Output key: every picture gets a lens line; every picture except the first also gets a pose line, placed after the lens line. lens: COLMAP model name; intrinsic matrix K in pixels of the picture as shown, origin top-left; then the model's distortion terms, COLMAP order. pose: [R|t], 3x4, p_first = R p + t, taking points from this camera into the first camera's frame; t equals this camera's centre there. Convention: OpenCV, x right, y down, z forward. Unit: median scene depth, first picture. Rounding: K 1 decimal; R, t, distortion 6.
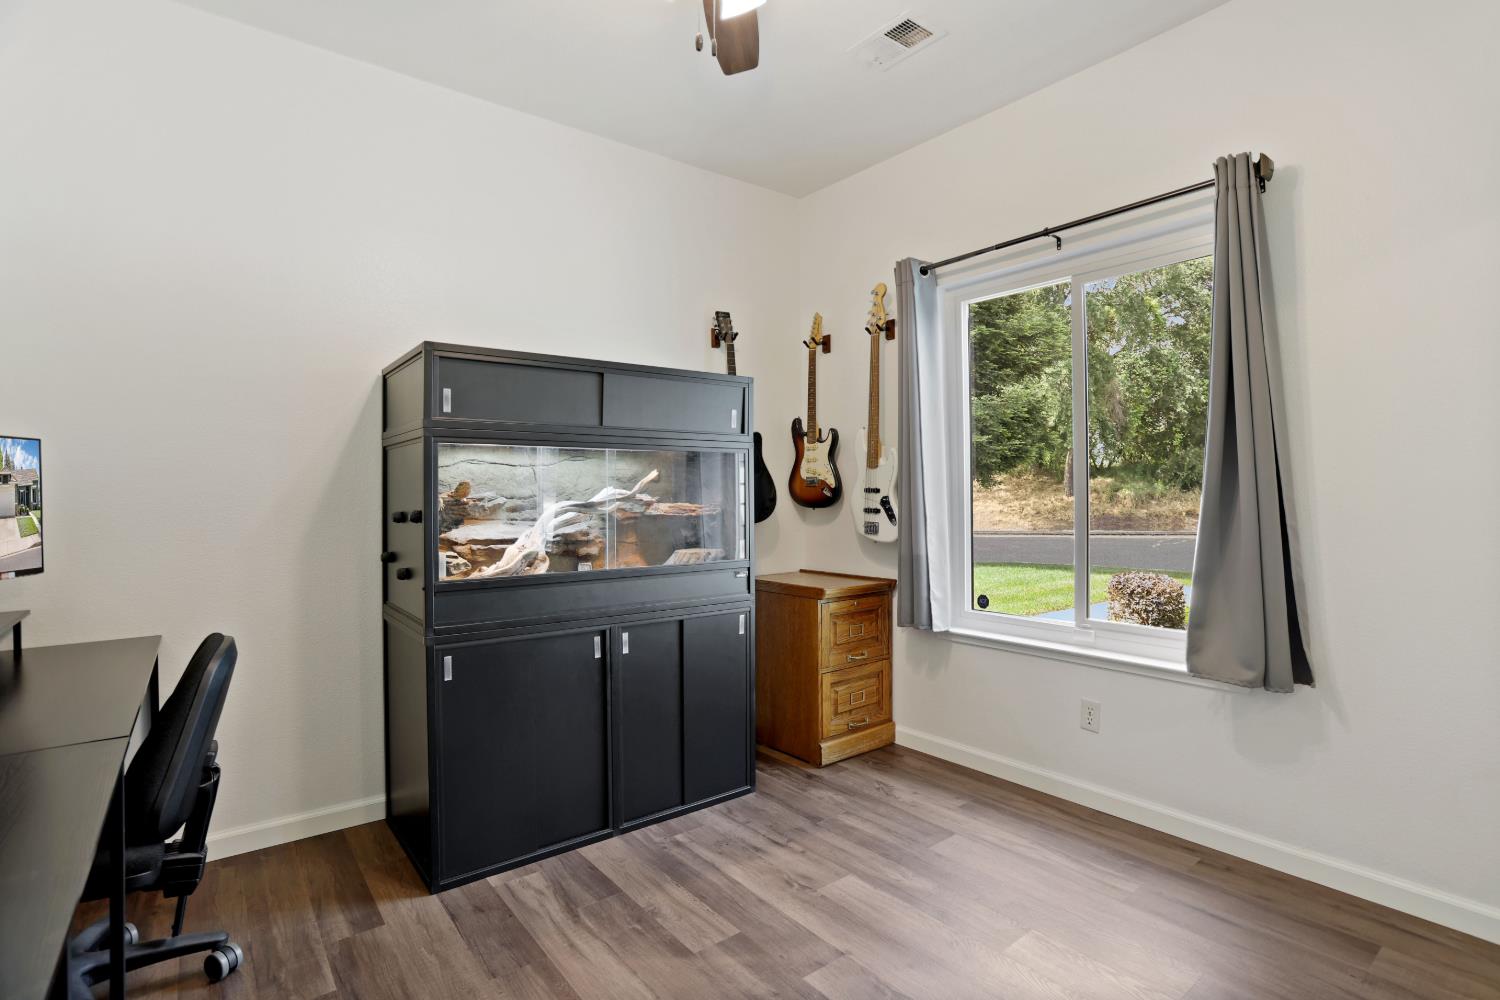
lens RADIAL K [[735.9, 0, 750.0], [0, 735.9, 500.0], [0, 0, 1]] dist [-0.000423, 0.000574]
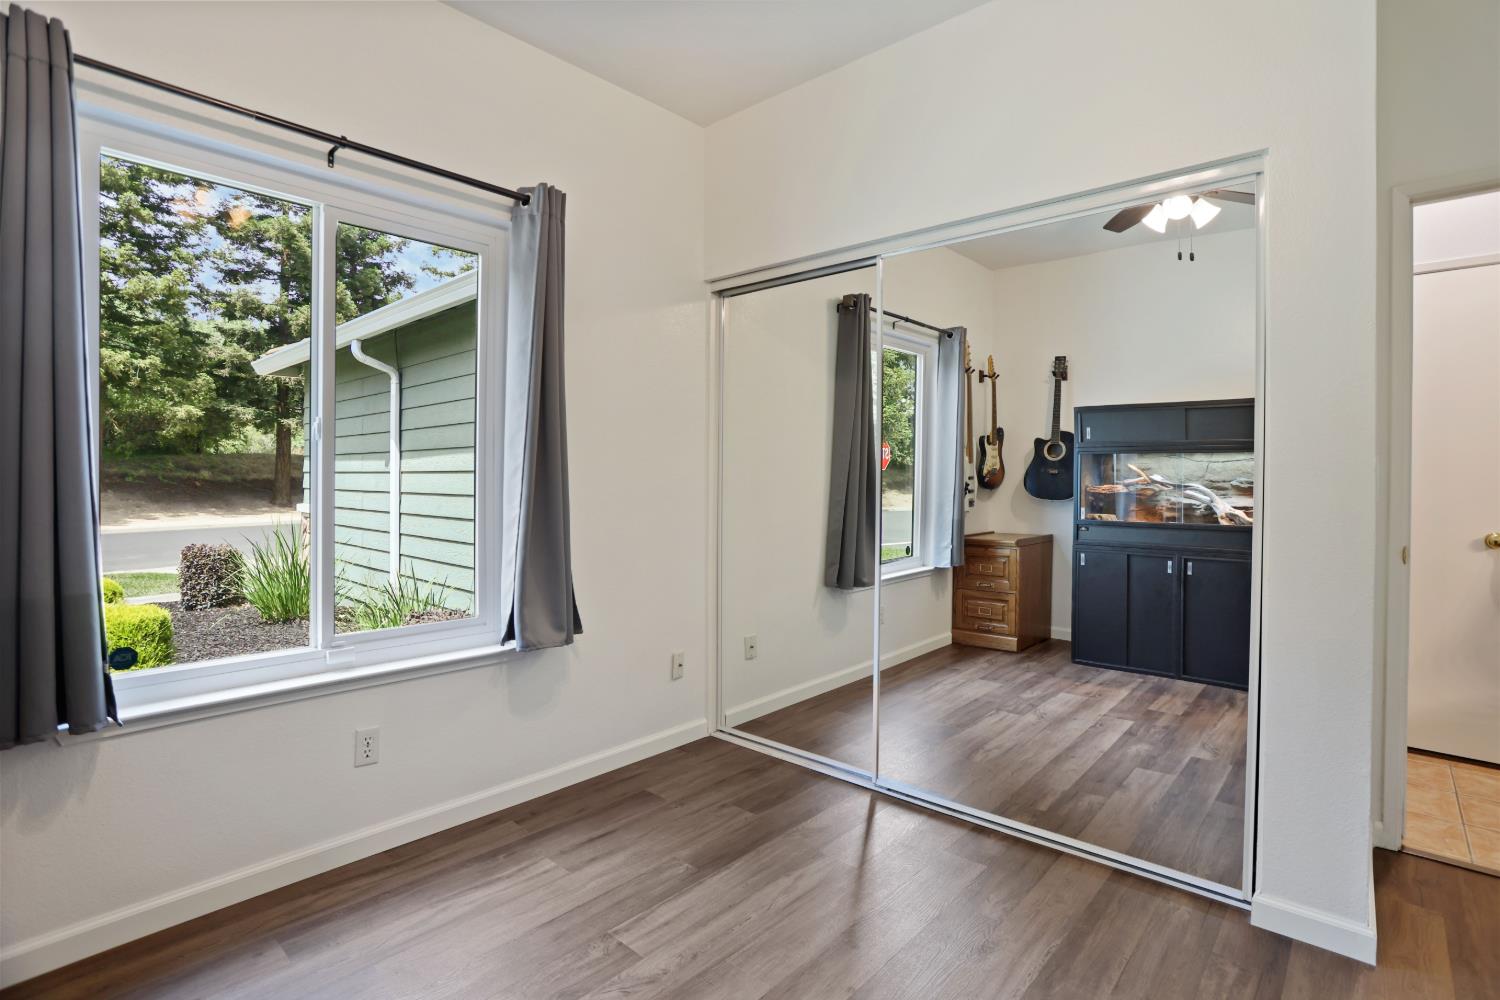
lens RADIAL K [[735.9, 0, 750.0], [0, 735.9, 500.0], [0, 0, 1]] dist [-0.000423, 0.000574]
pose [[-0.160298, -0.010298, 0.987015, -0.469820], [0.010338, 0.999873, 0.012111, 0.007715], [-0.987015, 0.012145, -0.160171, 0.767703]]
